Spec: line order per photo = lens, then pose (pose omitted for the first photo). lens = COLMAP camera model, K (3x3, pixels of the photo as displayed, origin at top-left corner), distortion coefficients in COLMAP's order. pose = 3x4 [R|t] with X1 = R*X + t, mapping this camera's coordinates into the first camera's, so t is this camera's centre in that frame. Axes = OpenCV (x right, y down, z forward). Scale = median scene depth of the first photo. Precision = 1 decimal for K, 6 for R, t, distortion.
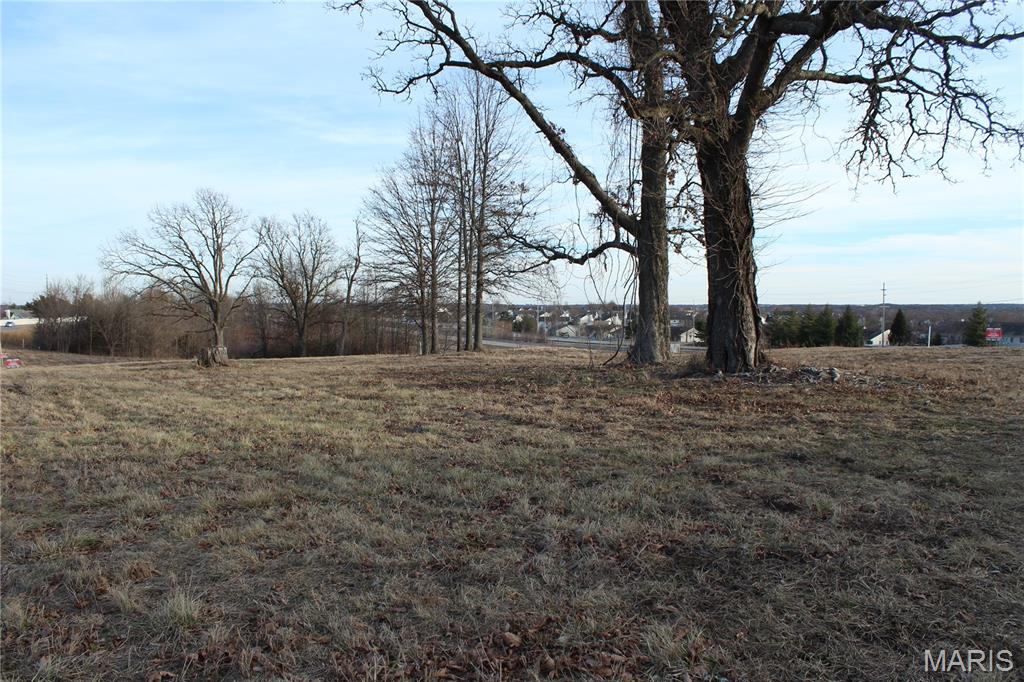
lens RADIAL K [[881.5, 0, 517.3], [0, 881.5, 347.0], [0, 0, 1]] dist [-0.120264, 0.052547]
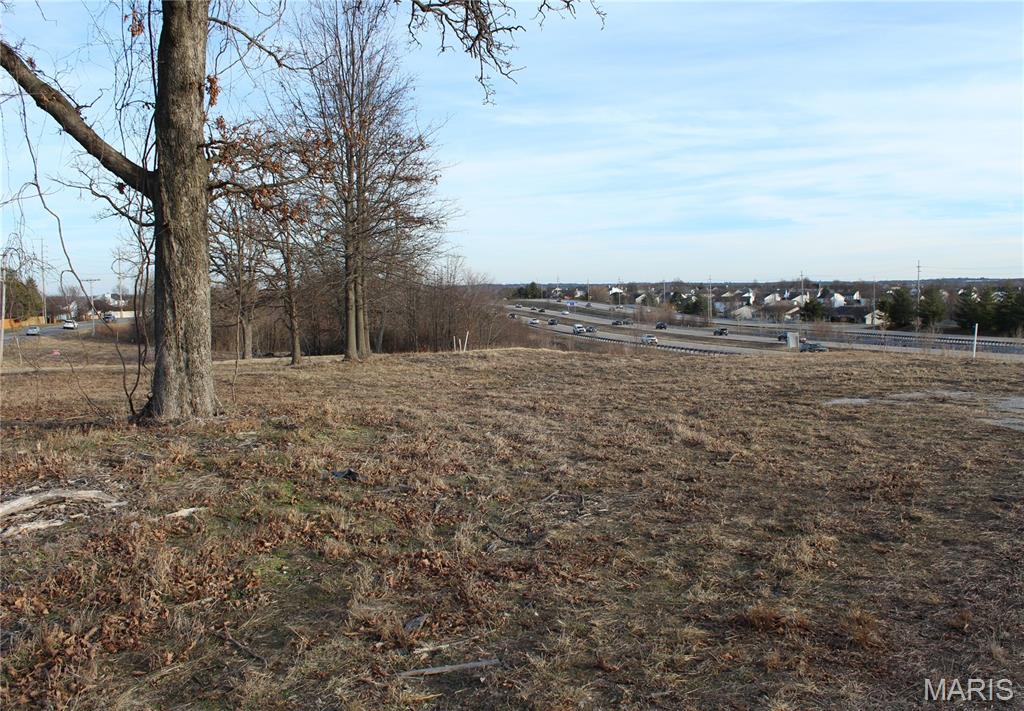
lens RADIAL K [[925.0, 0, 522.6], [0, 925.0, 358.2], [0, 0, 1]] dist [-0.128598, 0.101749]
pose [[0.977576, -0.002662, -0.210565, 0.636782], [0.009385, 0.999477, 0.030934, -0.048392], [0.210372, -0.032217, 0.977090, 0.594826]]
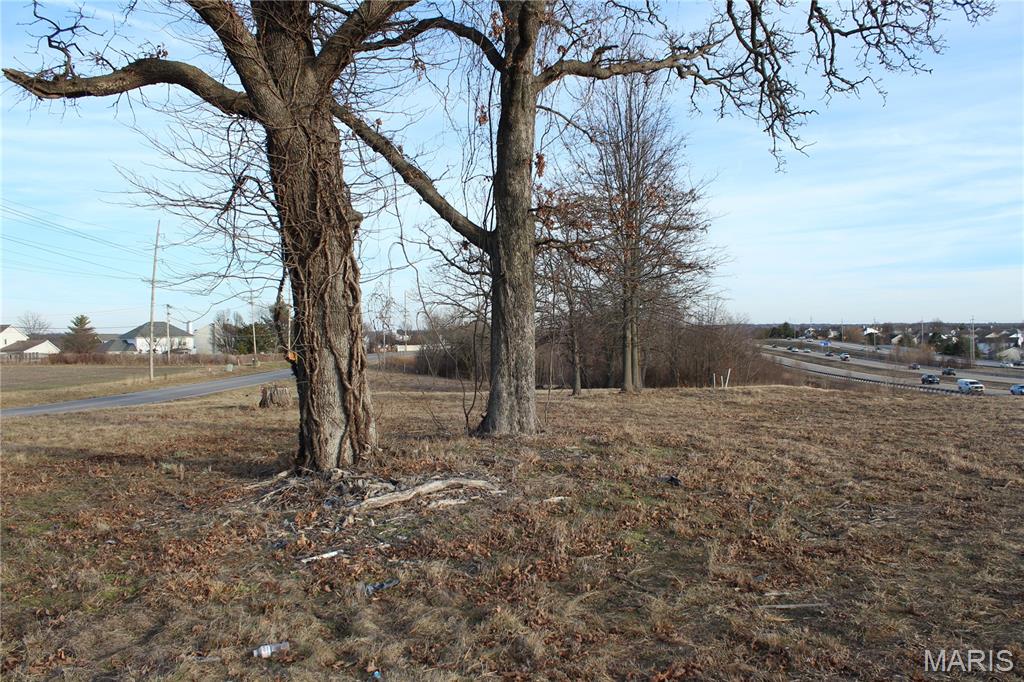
lens RADIAL K [[881.5, 0, 503.5], [0, 881.5, 338.7], [0, 0, 1]] dist [-0.120264, 0.052547]
pose [[0.871282, -0.007844, -0.490720, 0.629335], [-0.008885, 0.999456, -0.031751, -0.045520], [0.490702, 0.032024, 0.870739, 0.496063]]
